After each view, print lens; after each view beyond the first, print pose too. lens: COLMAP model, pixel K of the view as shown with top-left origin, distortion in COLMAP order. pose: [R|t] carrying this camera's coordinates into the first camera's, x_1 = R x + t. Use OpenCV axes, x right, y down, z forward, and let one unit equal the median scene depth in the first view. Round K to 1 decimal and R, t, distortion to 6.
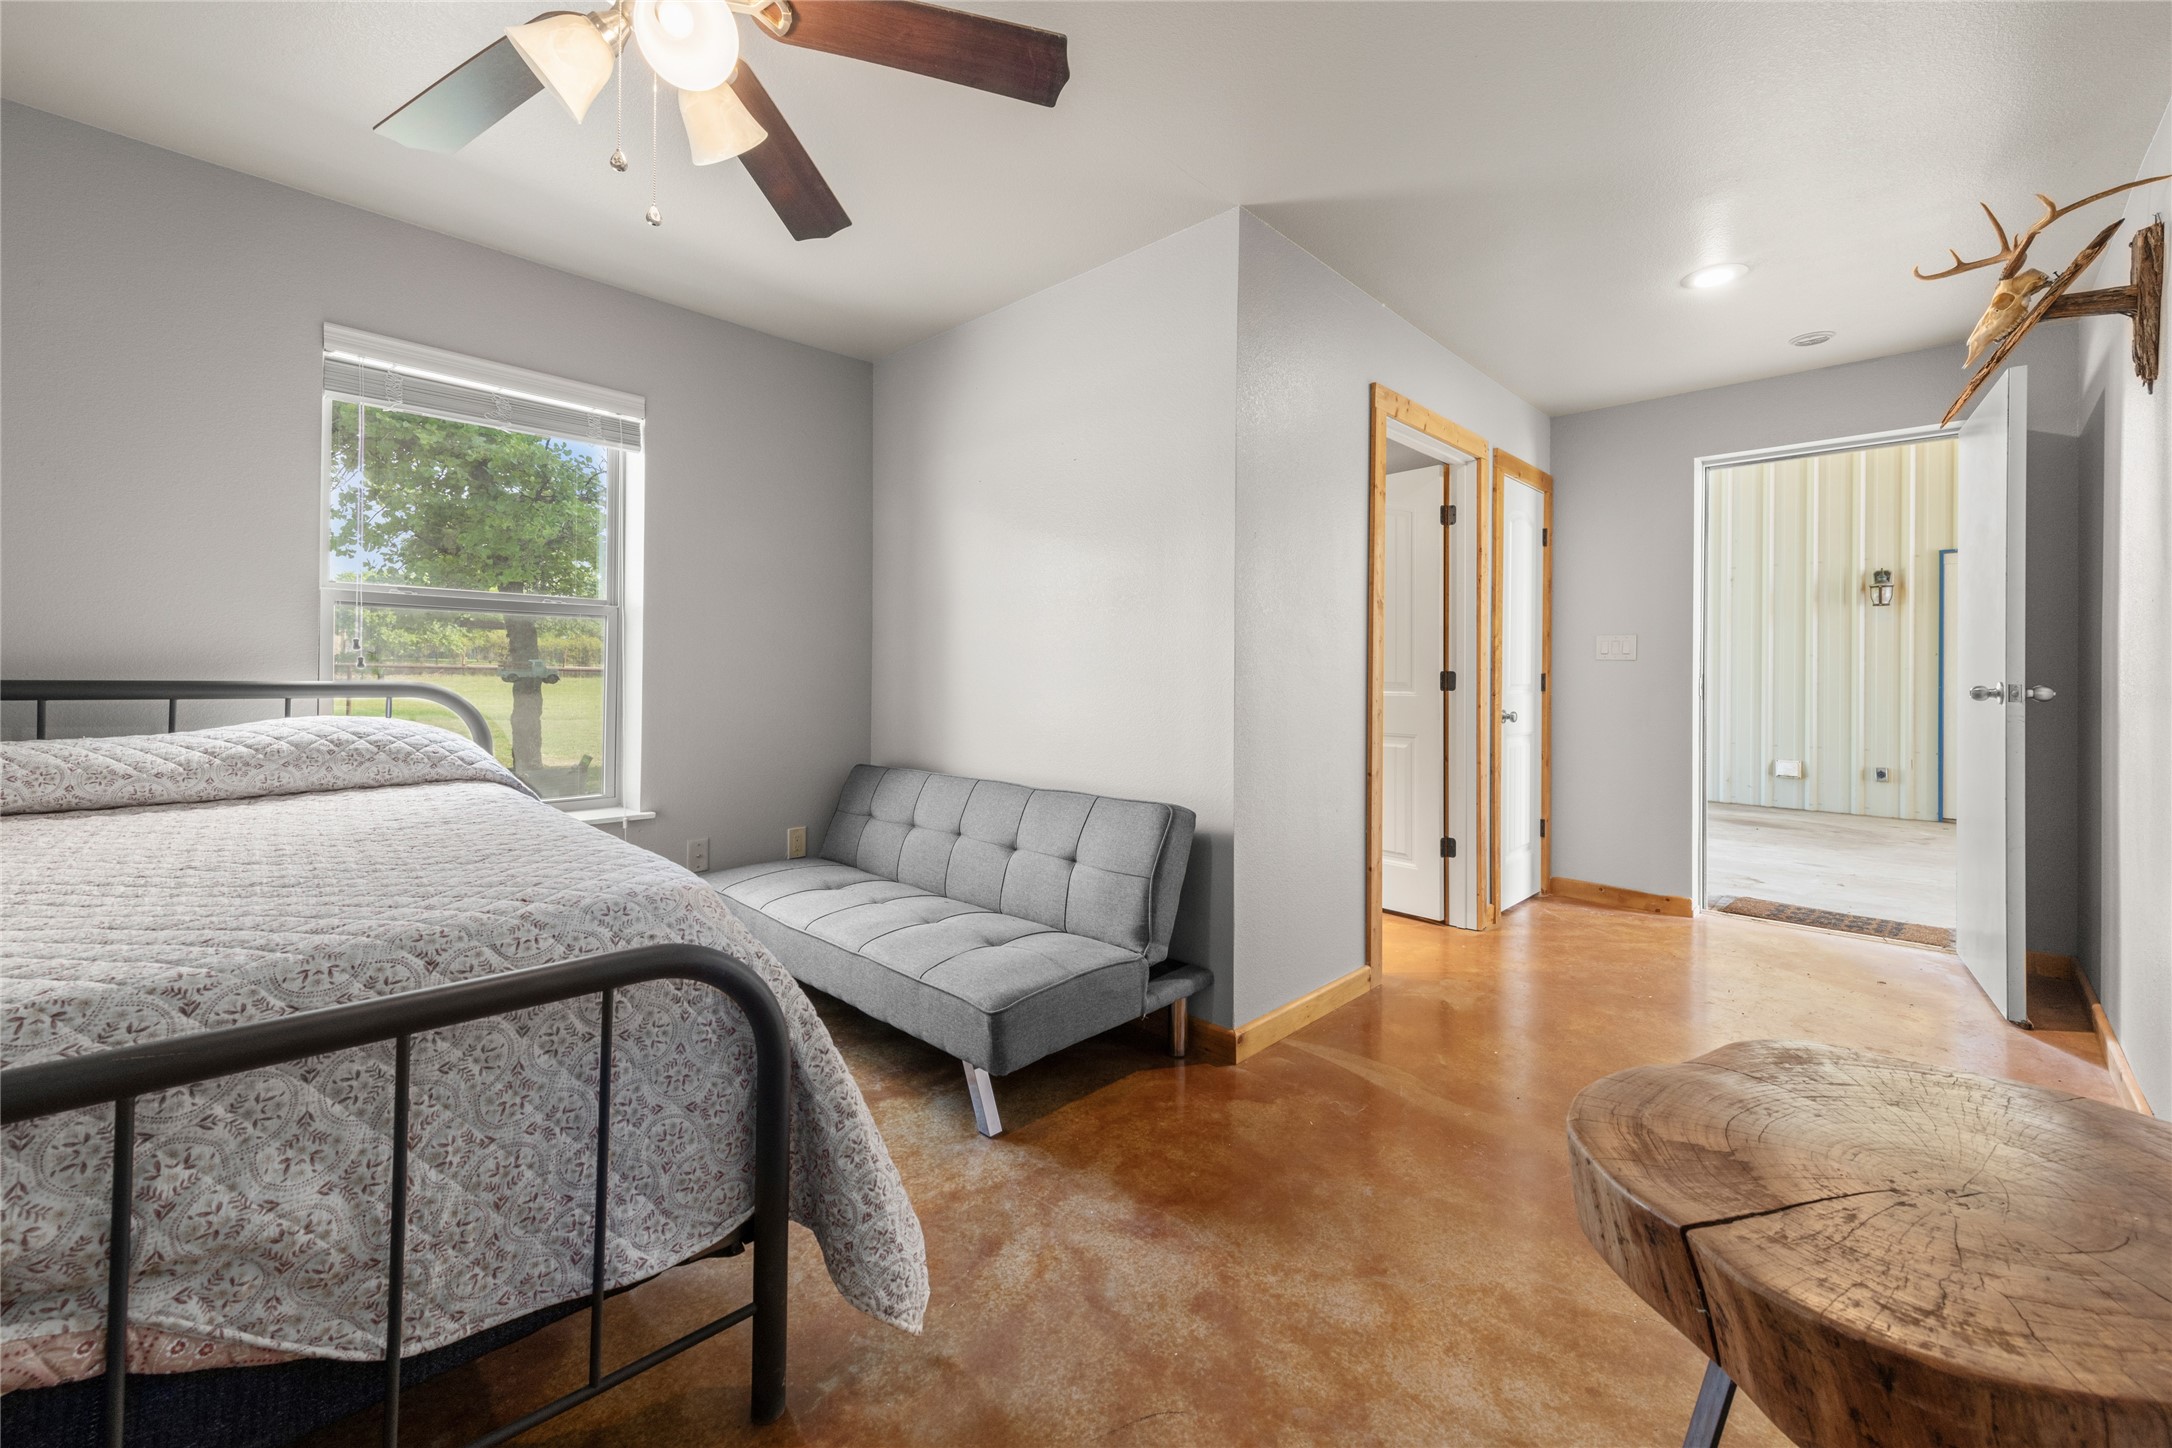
lens RADIAL K [[889.7, 0, 1087.0], [0, 889.7, 701.2], [0, 0, 1]] dist [-0.019548, -0.000269]
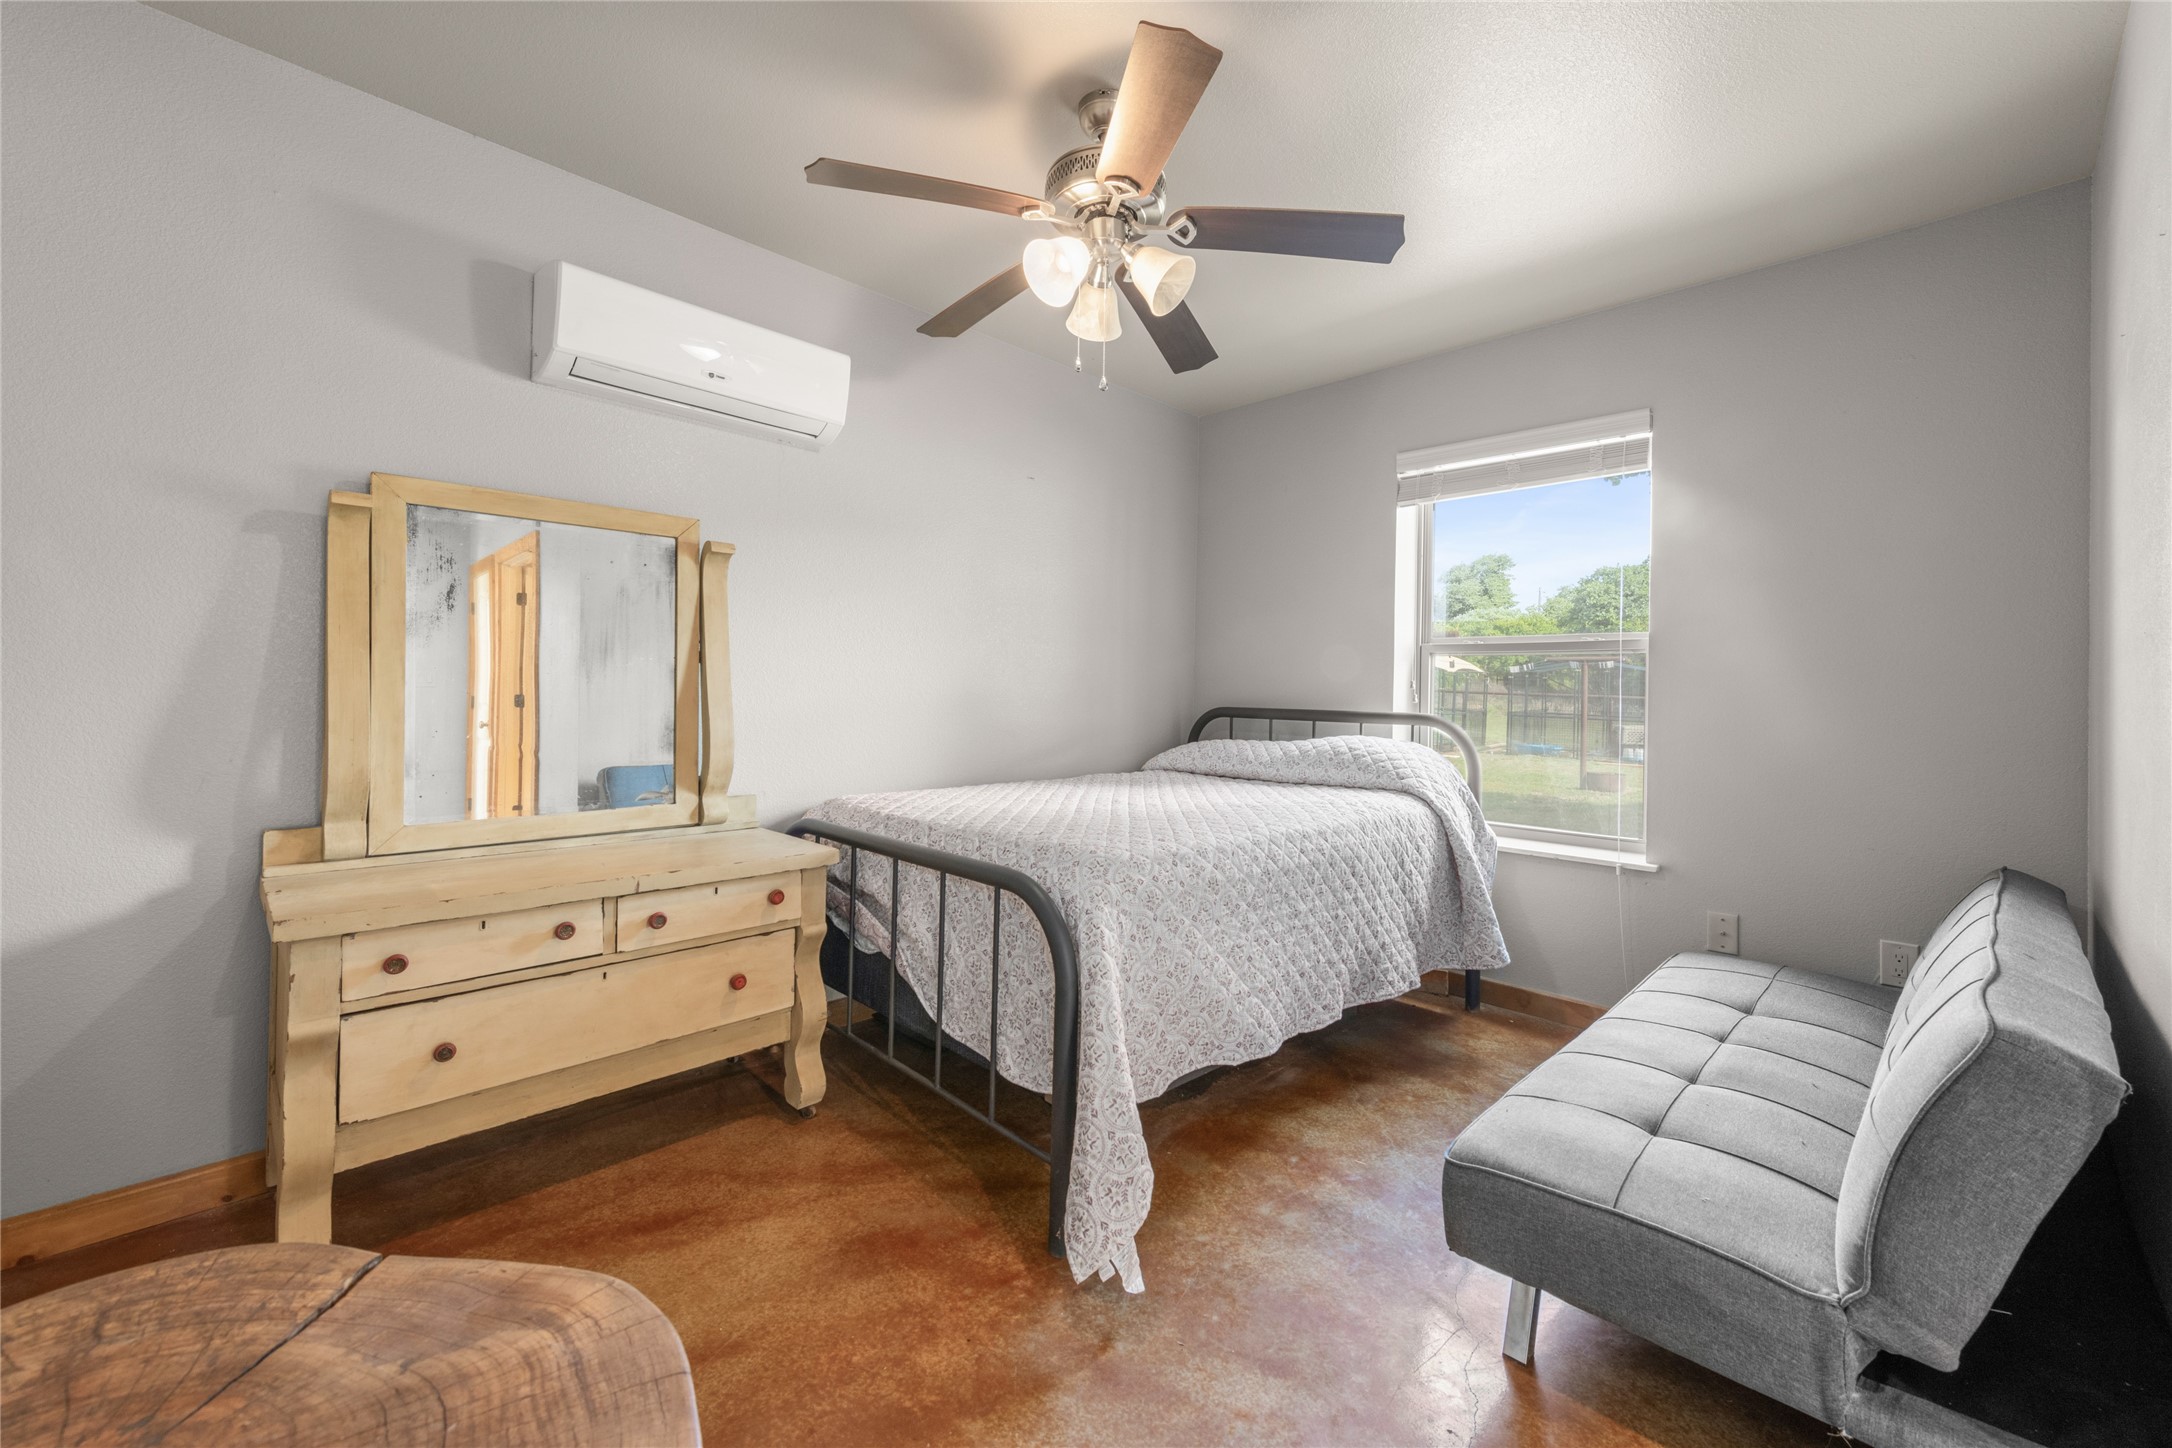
lens RADIAL K [[889.7, 0, 1087.0], [0, 889.7, 701.2], [0, 0, 1]] dist [-0.019548, -0.000269]
pose [[-0.057847, -0.002271, -0.998323, 0.719409], [-0.046165, 0.998934, 0.000402, -0.022645], [0.997258, 0.046111, -0.057890, 0.792823]]
